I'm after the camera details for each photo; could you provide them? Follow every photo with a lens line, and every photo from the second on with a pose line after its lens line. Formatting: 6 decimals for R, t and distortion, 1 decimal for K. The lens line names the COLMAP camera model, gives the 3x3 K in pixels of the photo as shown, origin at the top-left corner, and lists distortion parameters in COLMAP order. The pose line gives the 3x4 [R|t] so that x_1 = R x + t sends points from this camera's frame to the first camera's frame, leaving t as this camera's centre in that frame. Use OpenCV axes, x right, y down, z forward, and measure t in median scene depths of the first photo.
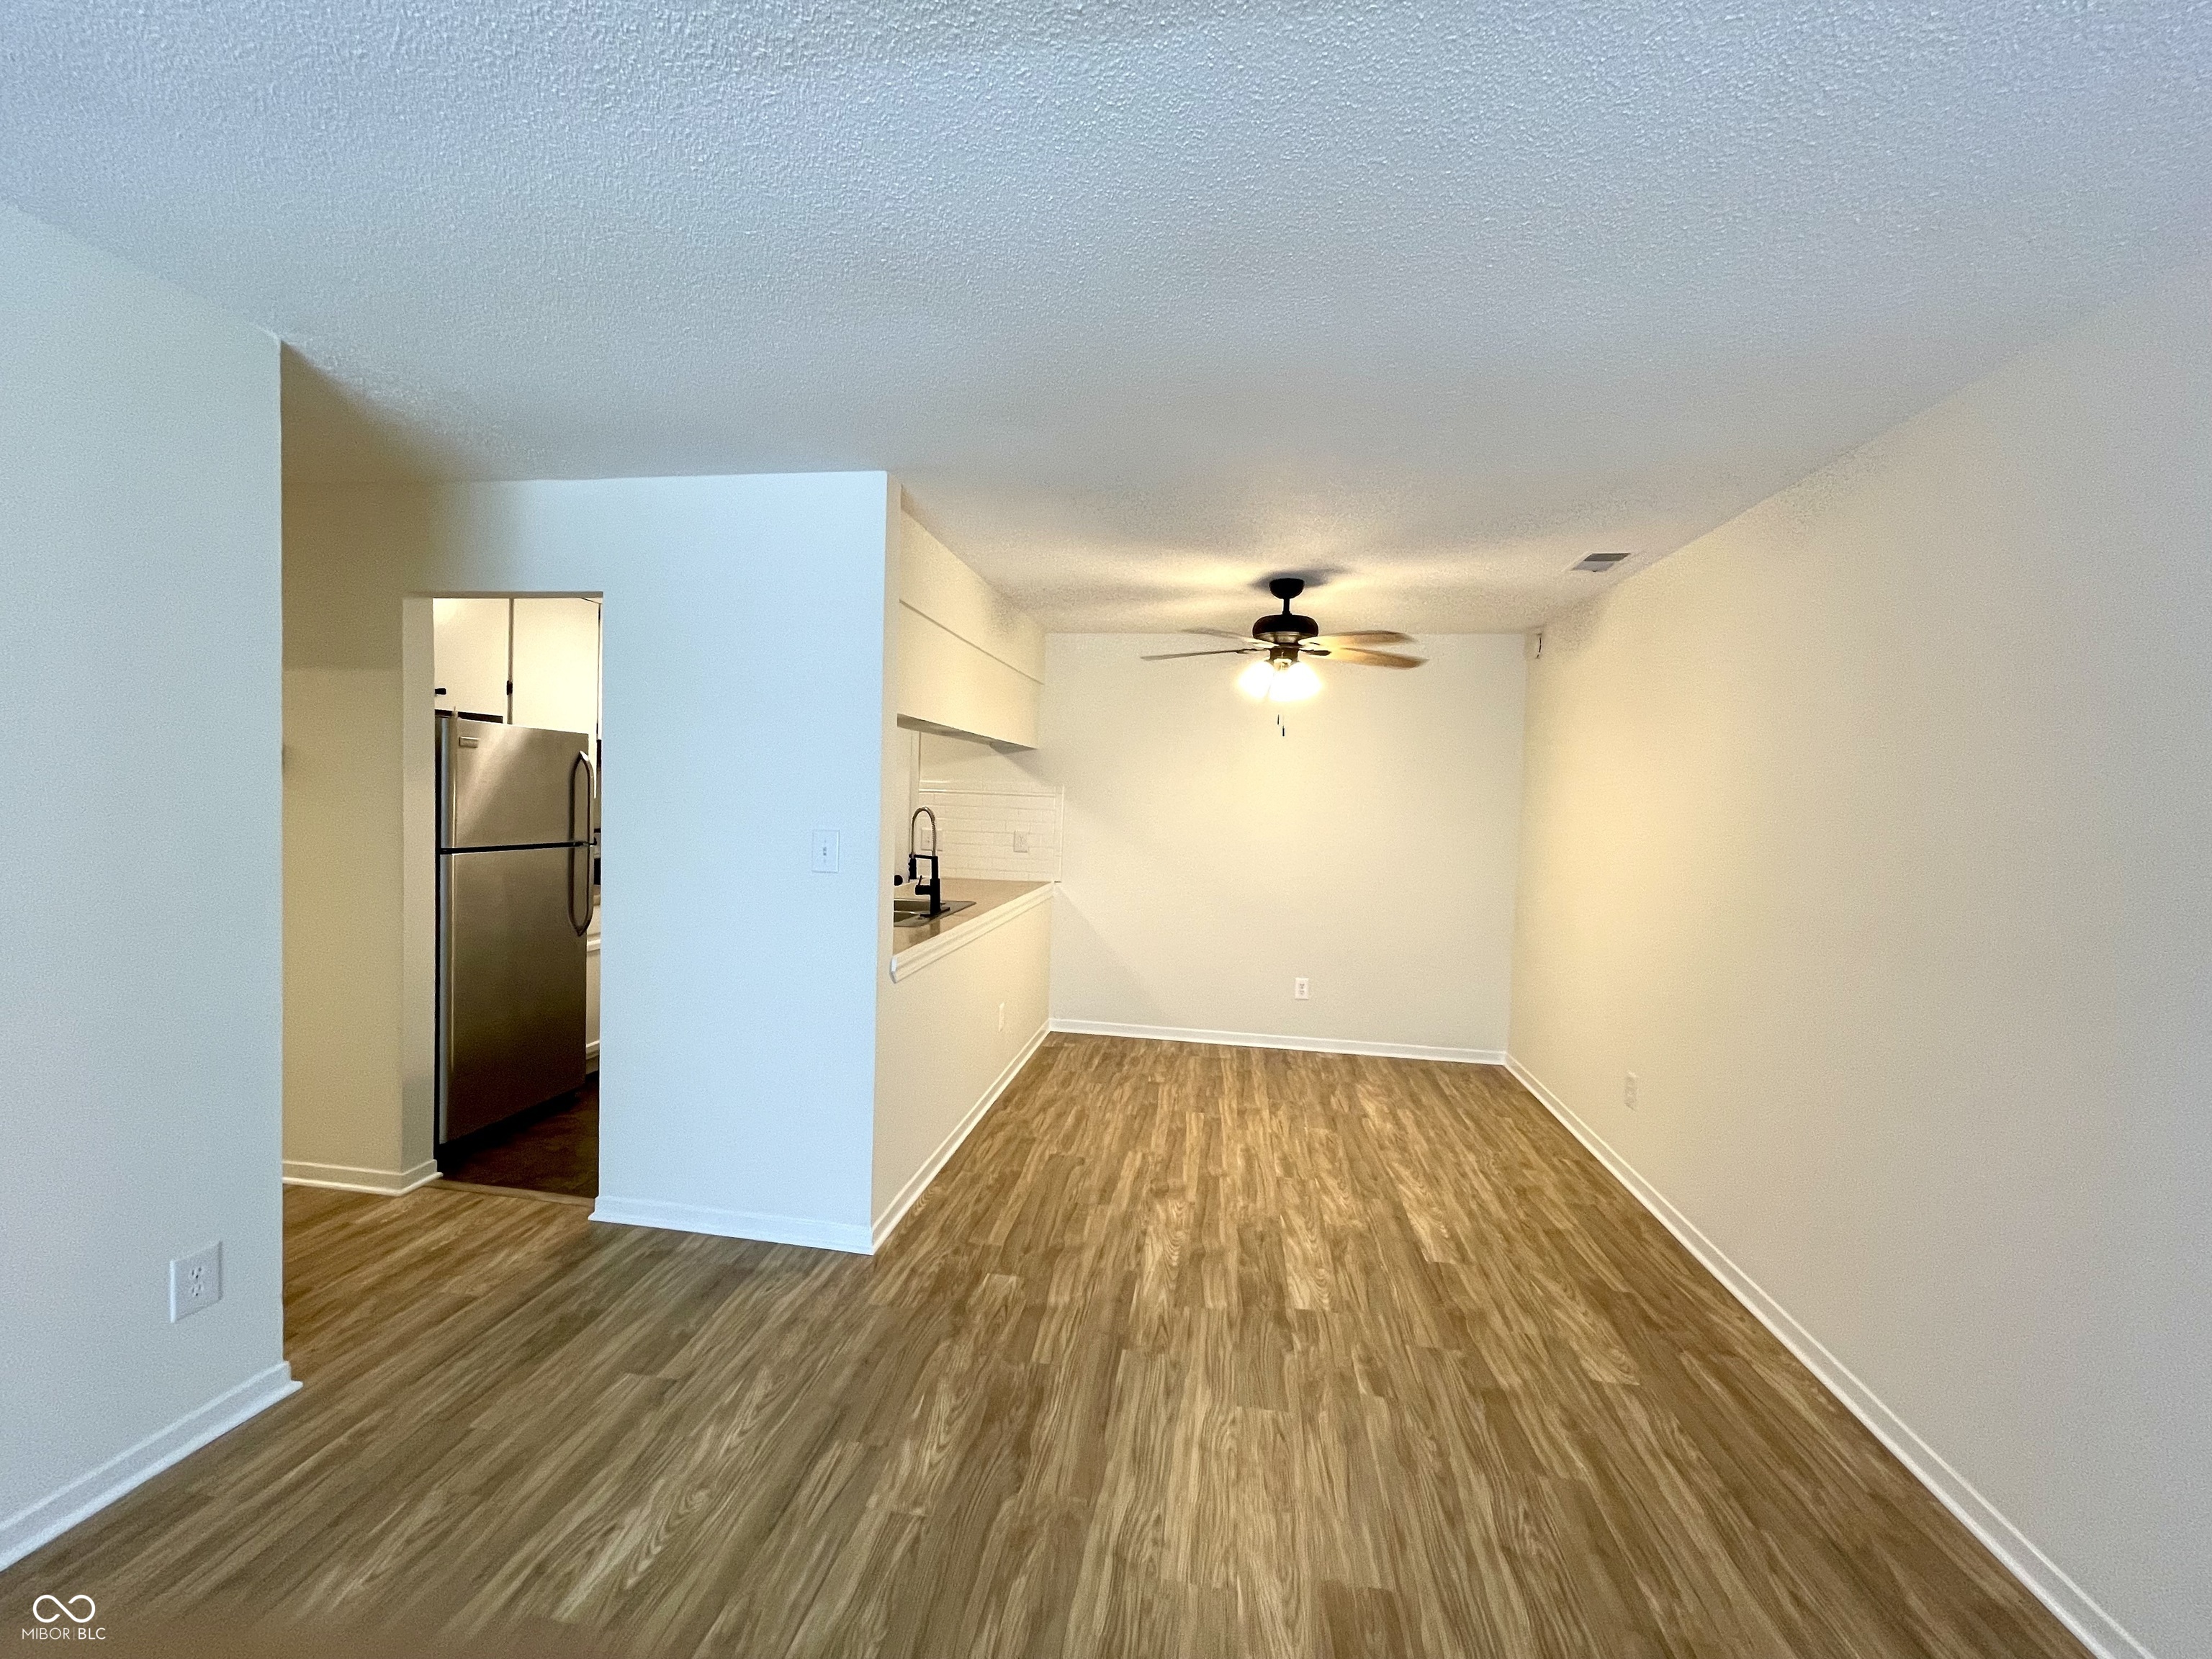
lens RADIAL K [[903.1, 0, 1092.7], [0, 903.1, 832.1], [0, 0, 1]] dist [-0.000283, 0.000106]
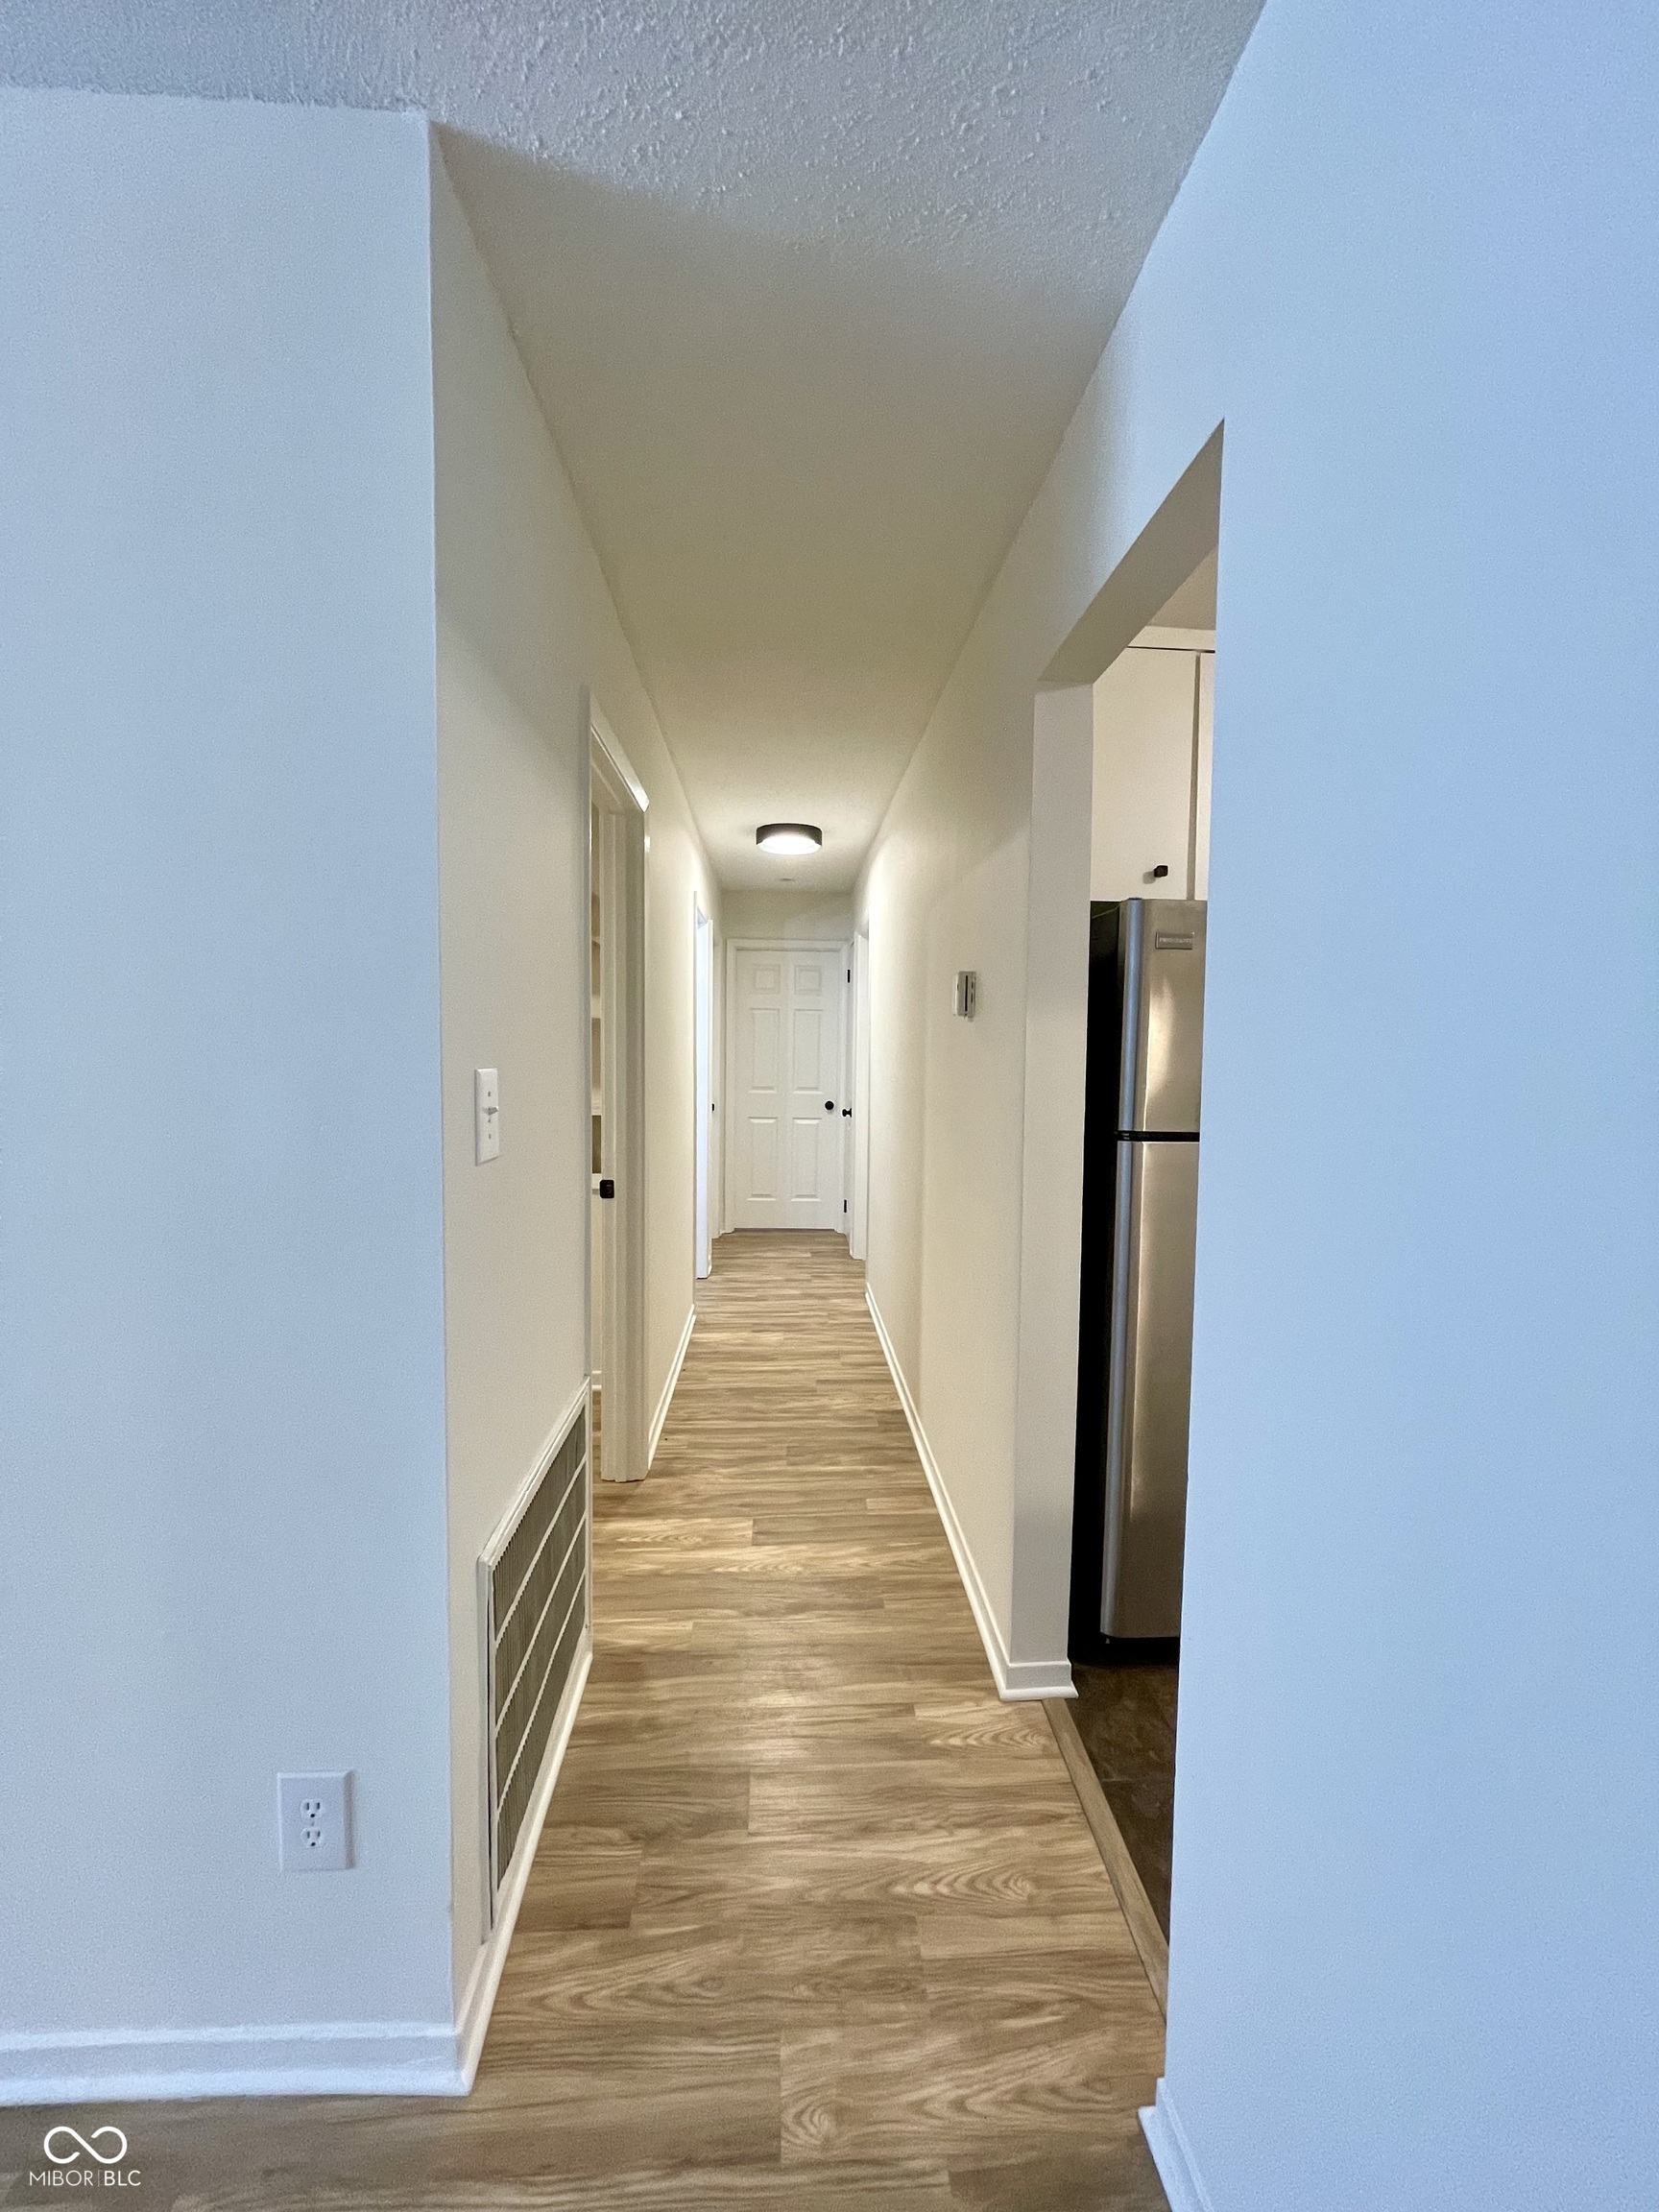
lens RADIAL K [[903.1, 0, 833.2], [0, 903.1, 1097.5], [0, 0, 1]] dist [-0.000283, 0.000106]
pose [[0.215205, 0.033807, -0.975983, -0.218476], [-0.043909, 0.998725, 0.024913, -0.009716], [0.975581, 0.037493, 0.216416, 0.751989]]
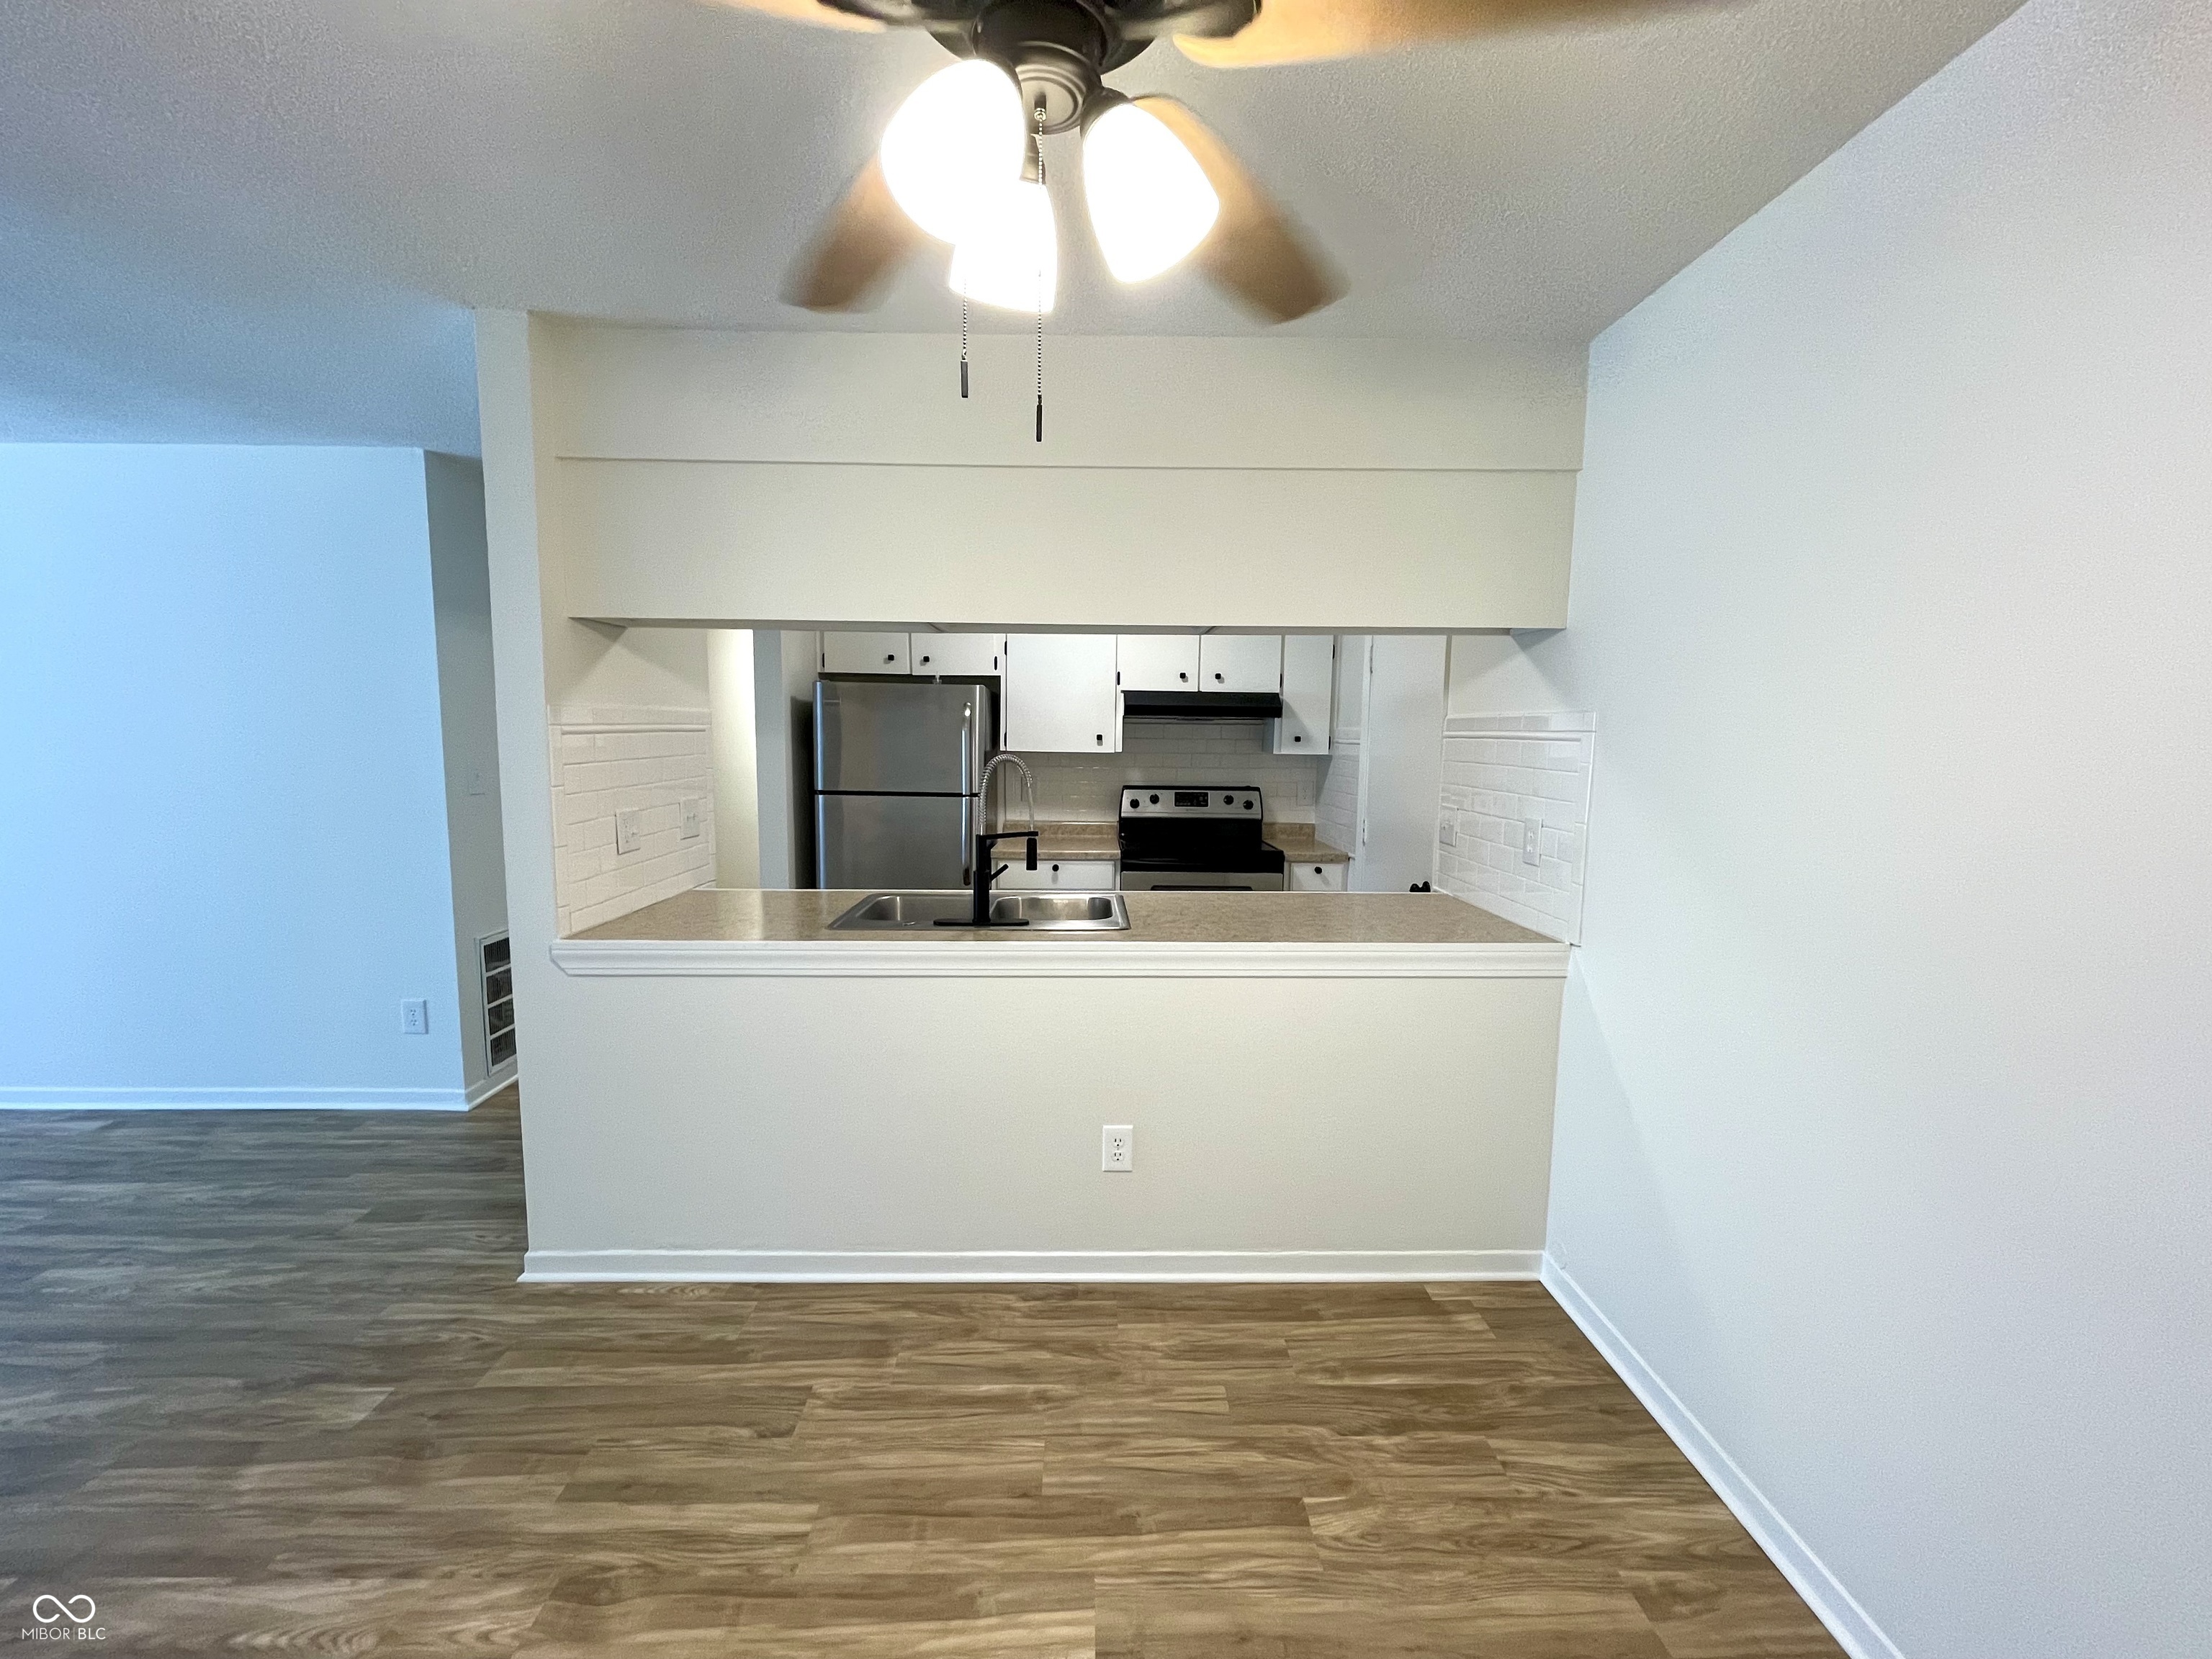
lens RADIAL K [[903.1, 0, 1099.6], [0, 903.1, 819.8], [0, 0, 1]] dist [-0.000283, 0.000106]
pose [[0.167925, 0.073861, -0.983029, 0.590989], [-0.043265, 0.996781, 0.067503, -0.038103], [0.984850, 0.031195, 0.170580, 1.268239]]
